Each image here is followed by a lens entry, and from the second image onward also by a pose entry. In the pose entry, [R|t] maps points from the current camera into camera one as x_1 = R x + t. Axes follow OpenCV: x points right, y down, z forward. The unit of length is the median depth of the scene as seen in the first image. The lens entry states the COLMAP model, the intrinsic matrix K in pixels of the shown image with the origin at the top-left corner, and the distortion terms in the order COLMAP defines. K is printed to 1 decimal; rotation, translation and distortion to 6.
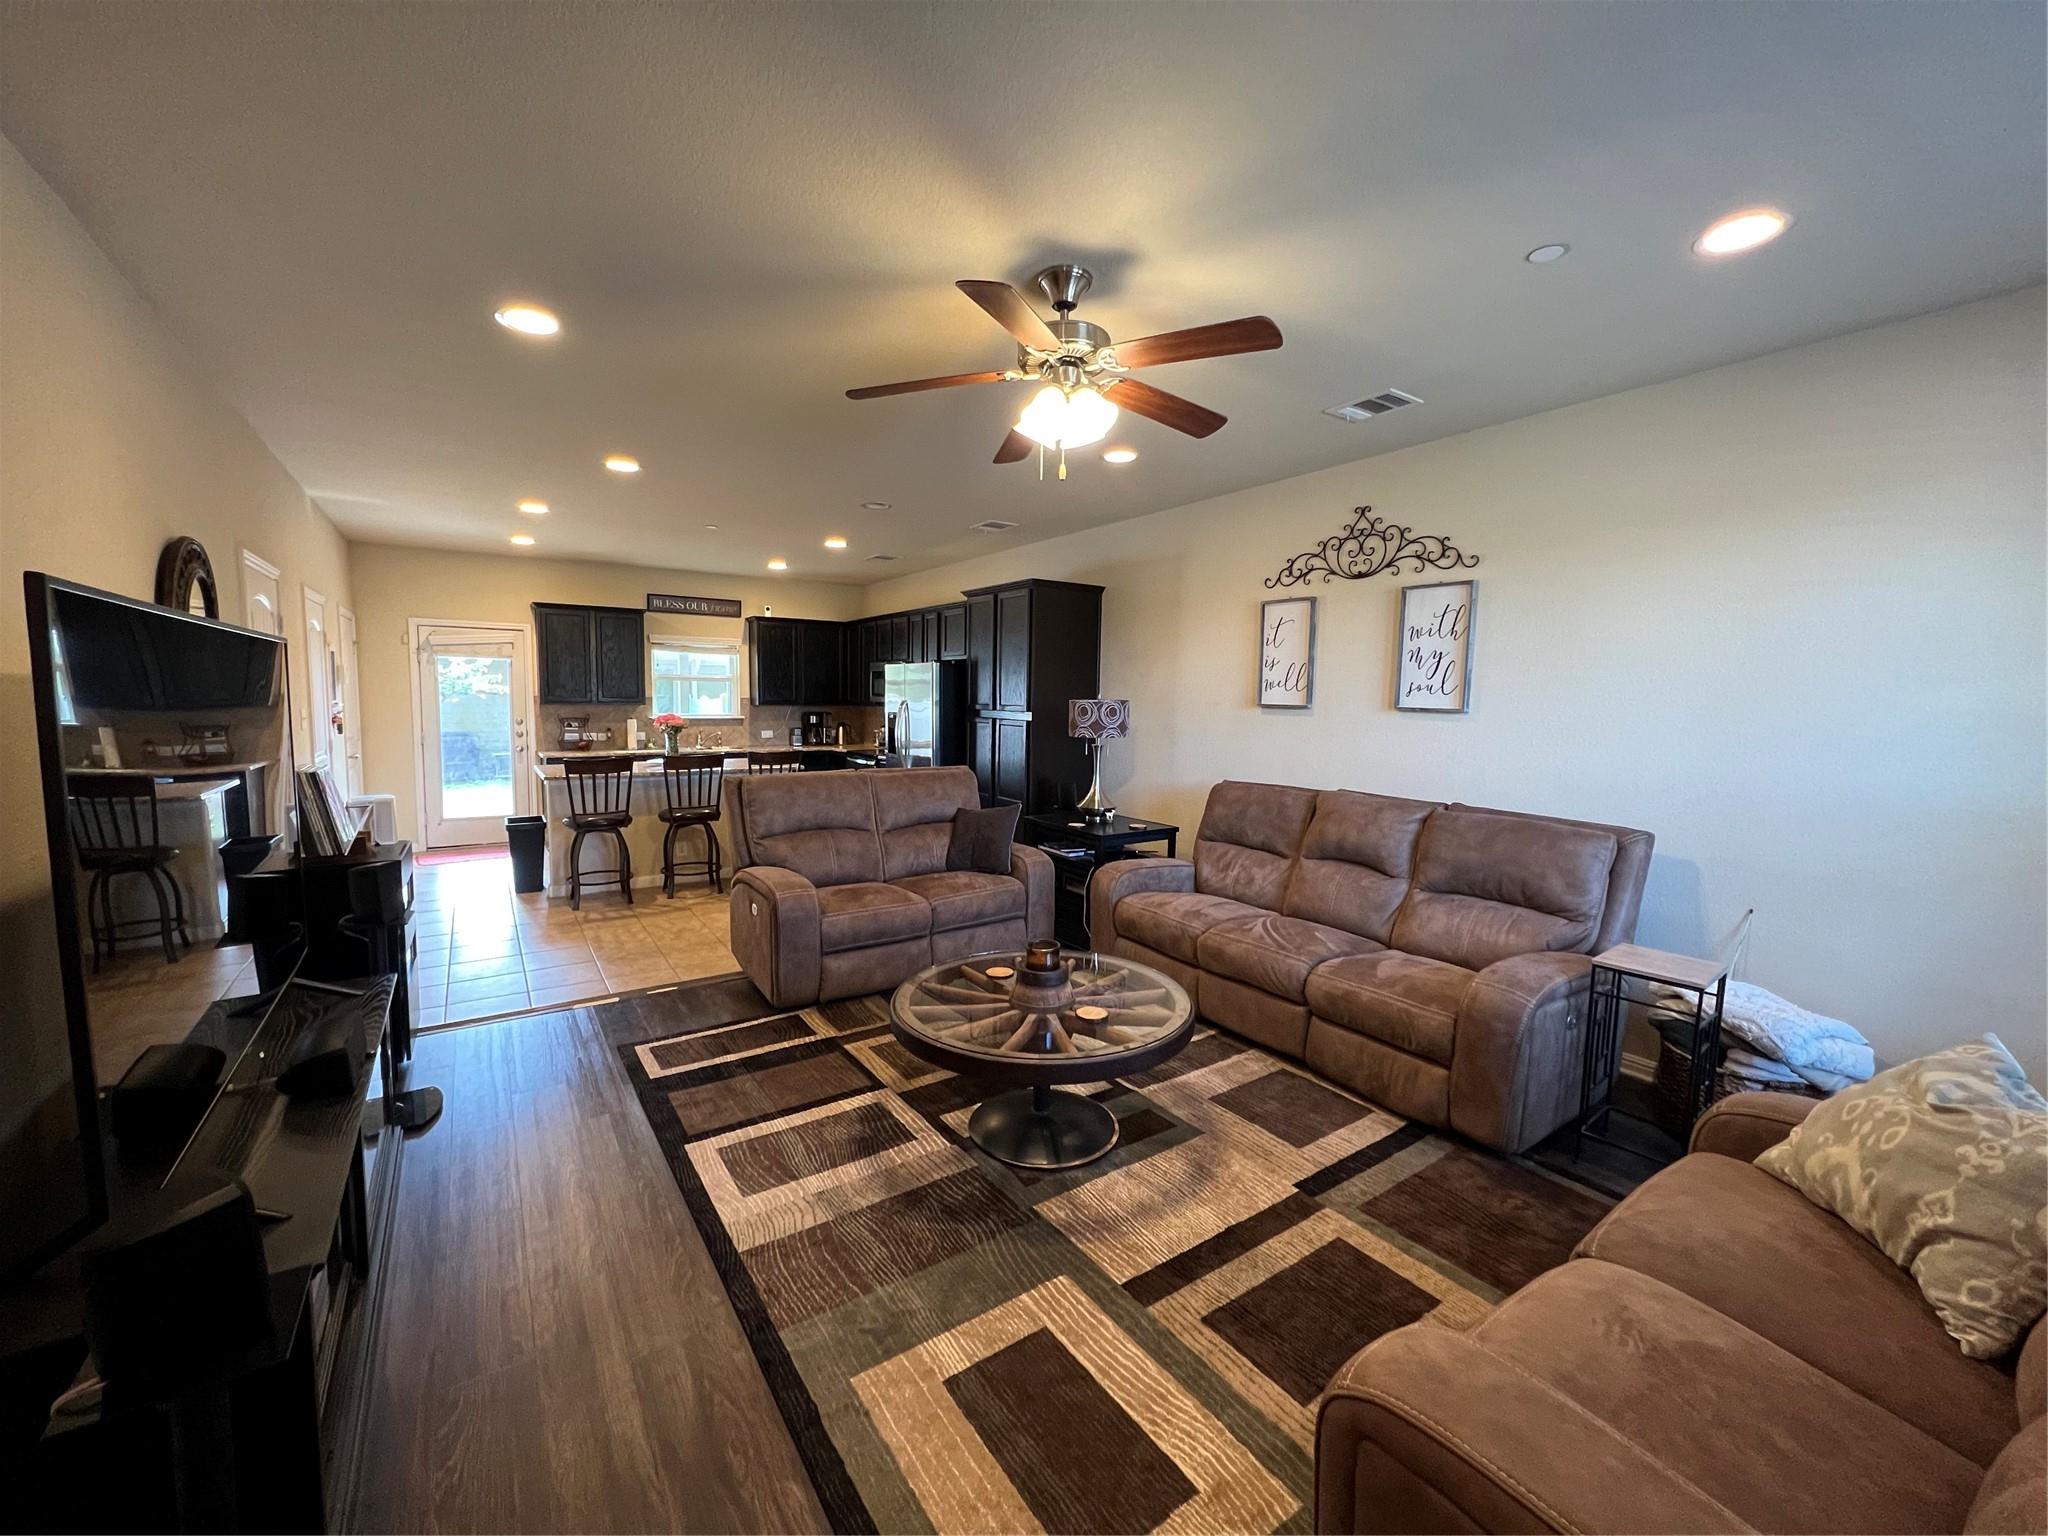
lens RADIAL K [[815.9, 0, 1027.2], [0, 815.9, 763.9], [0, 0, 1]] dist [-0.000358, 0.000277]
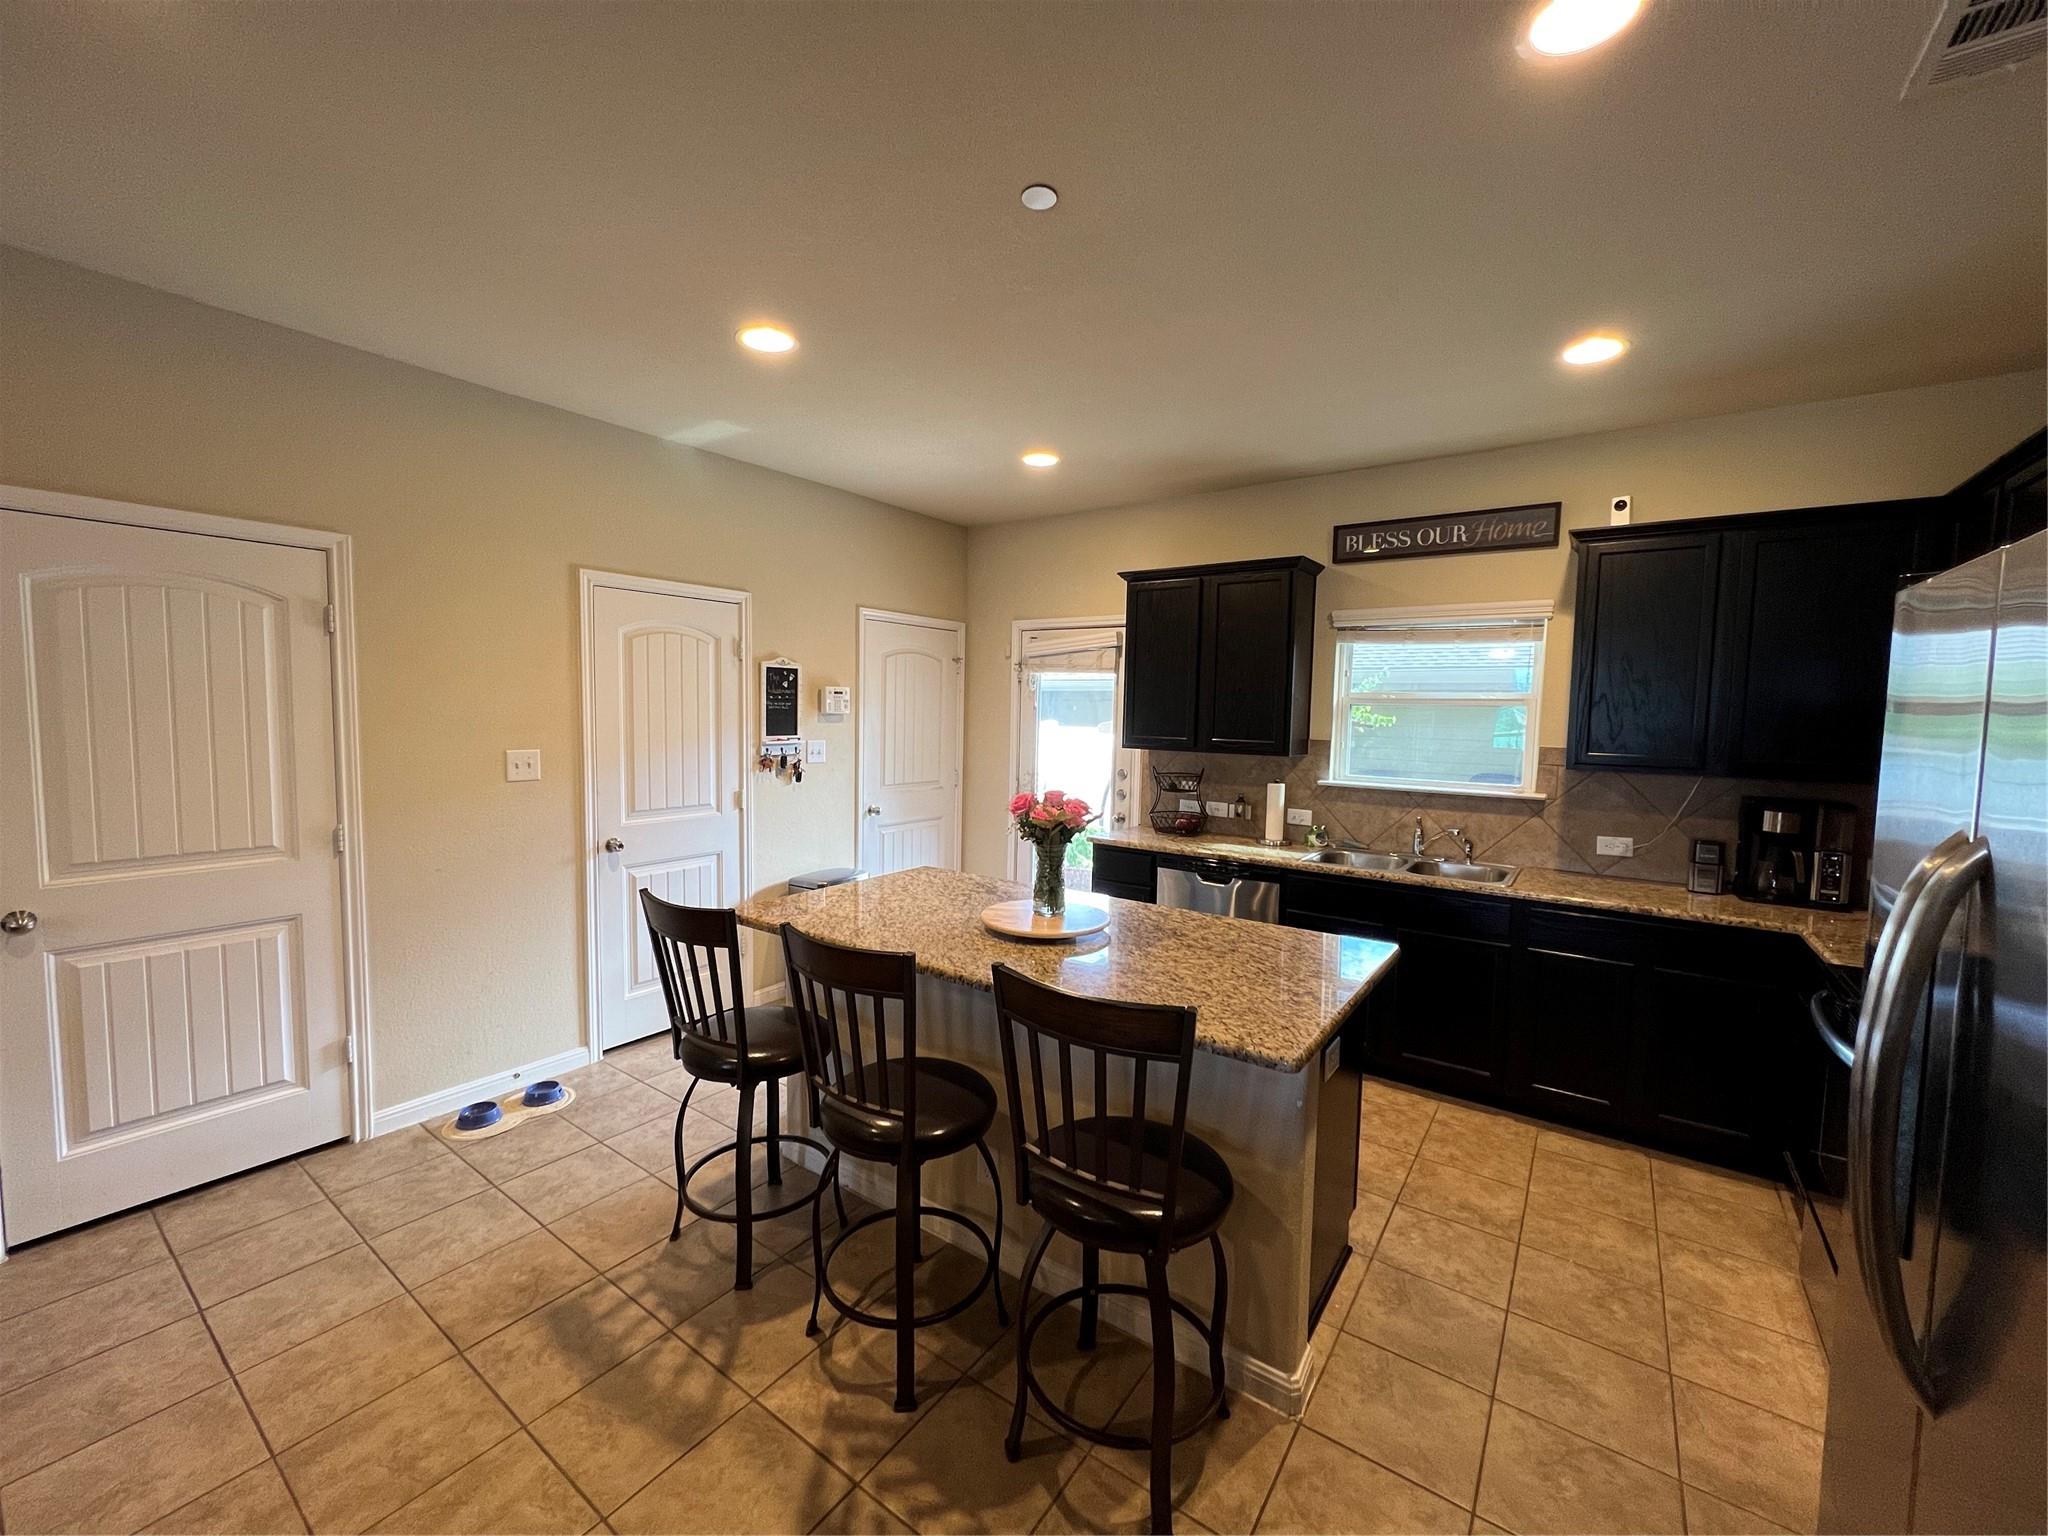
lens RADIAL K [[815.9, 0, 1017.1], [0, 815.9, 762.8], [0, 0, 1]] dist [-0.000358, 0.000277]
pose [[0.337953, 0.058206, -0.939361, -0.124338], [-0.089874, 0.995521, 0.029352, -0.124263], [0.936862, 0.074505, 0.341671, 1.243243]]
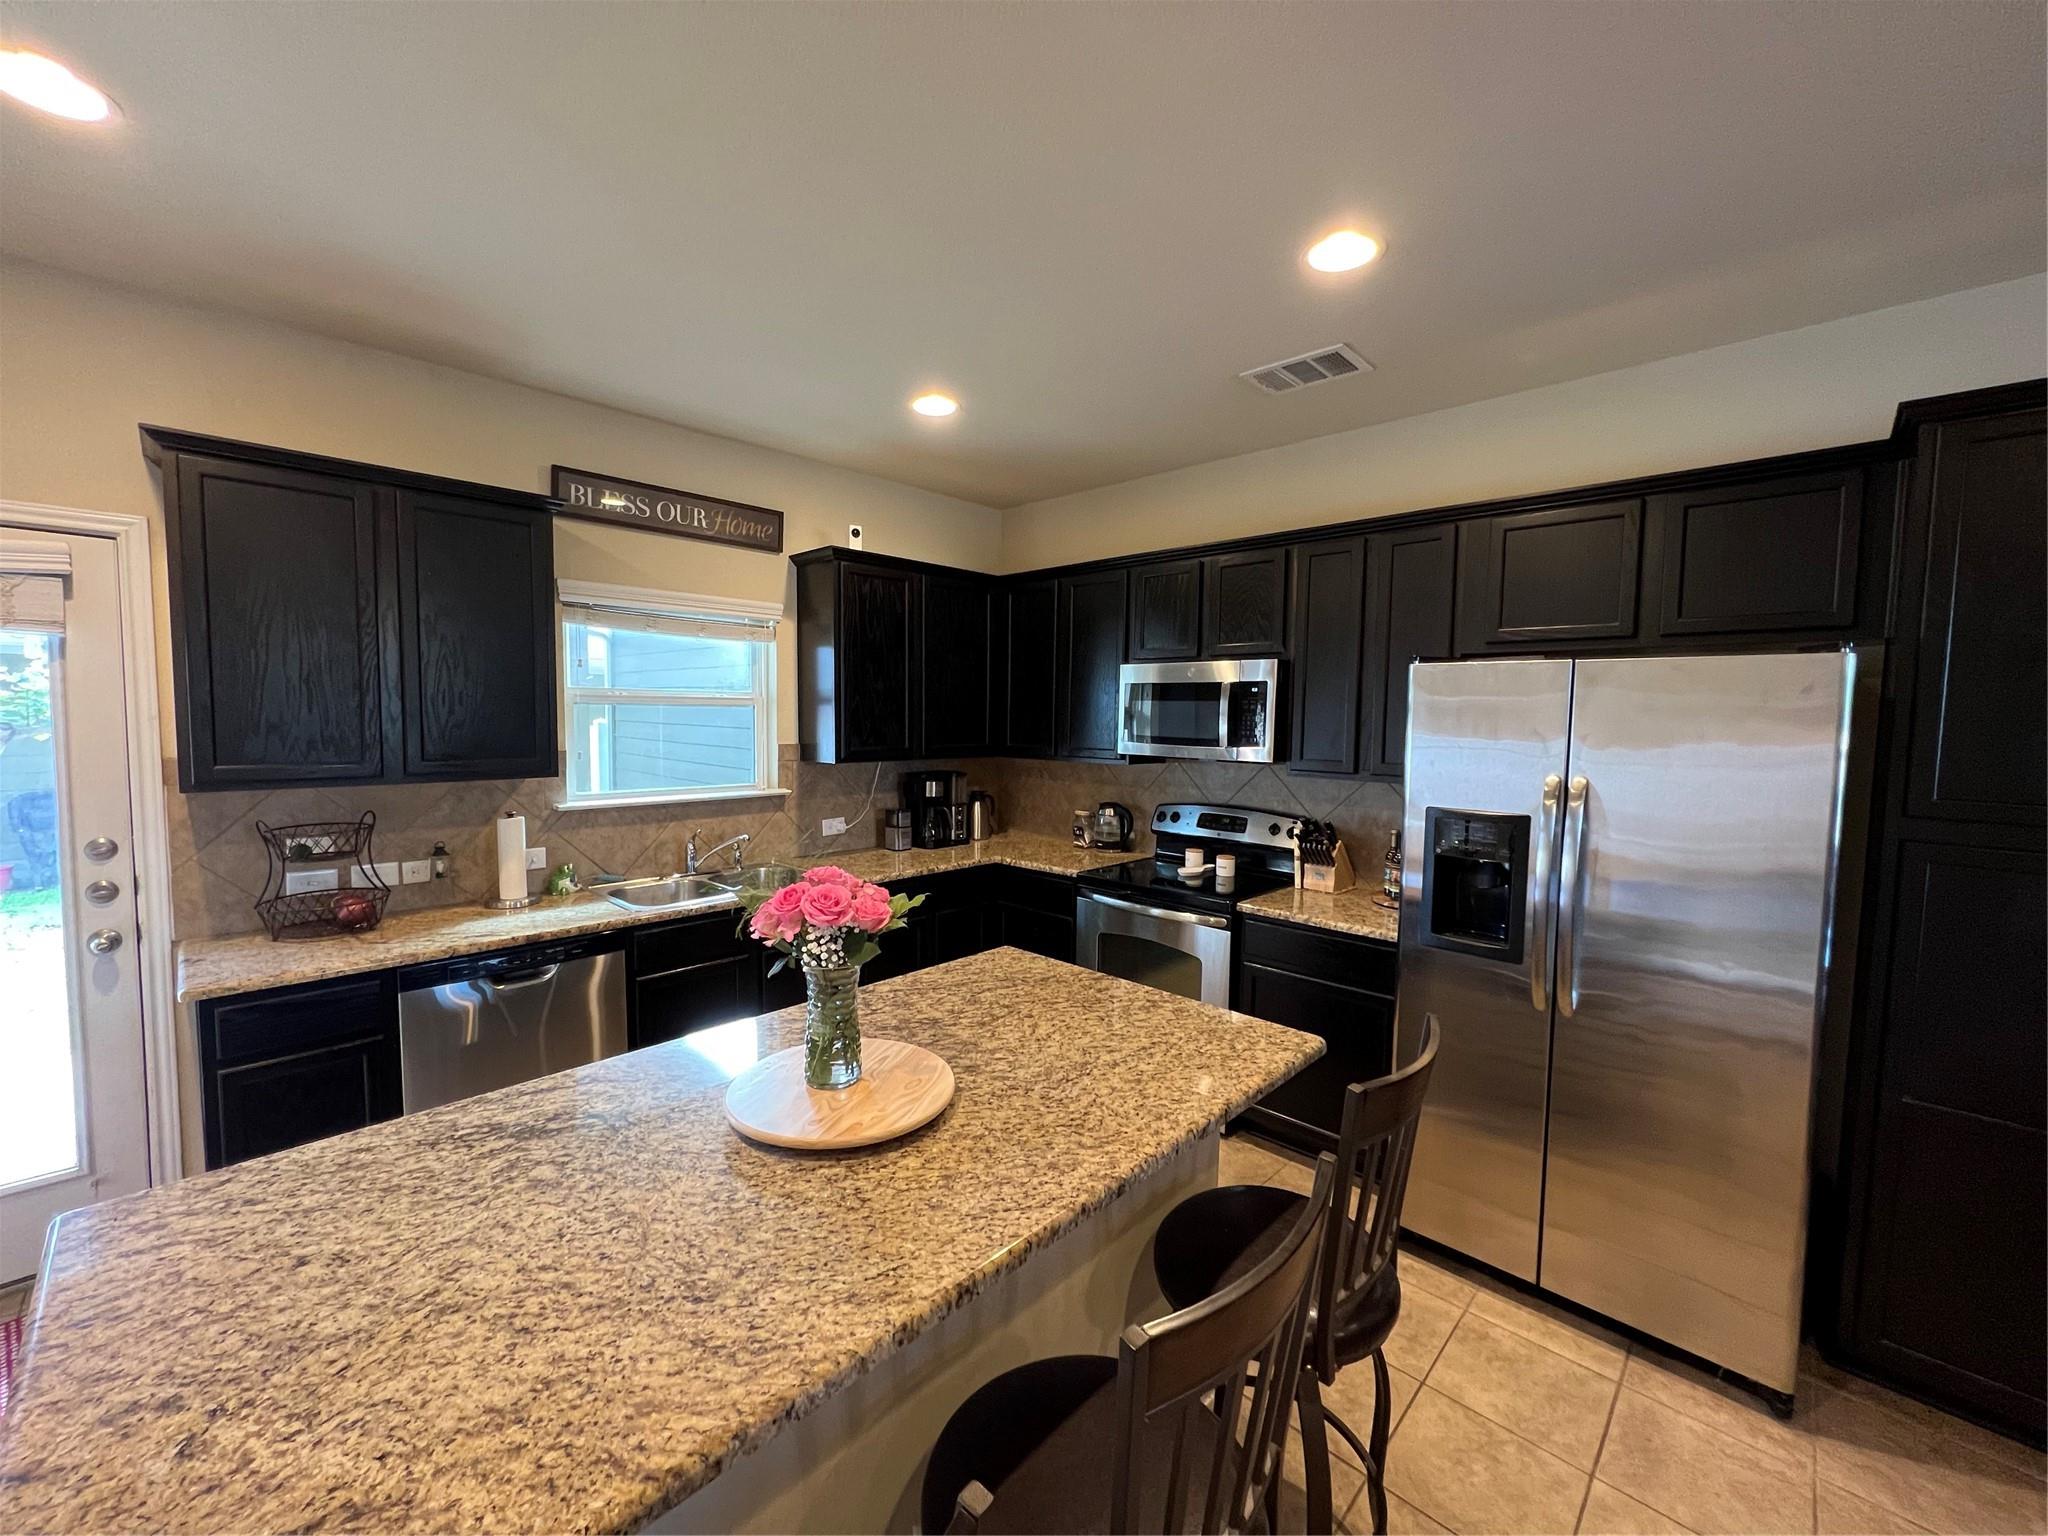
lens RADIAL K [[815.9, 0, 1023.4], [0, 815.9, 760.2], [0, 0, 1]] dist [-0.000358, 0.000277]
pose [[0.979222, -0.012856, 0.202381, -0.624406], [0.016867, 0.999694, -0.018104, -0.126684], [-0.202087, 0.021141, 0.979139, 1.126820]]
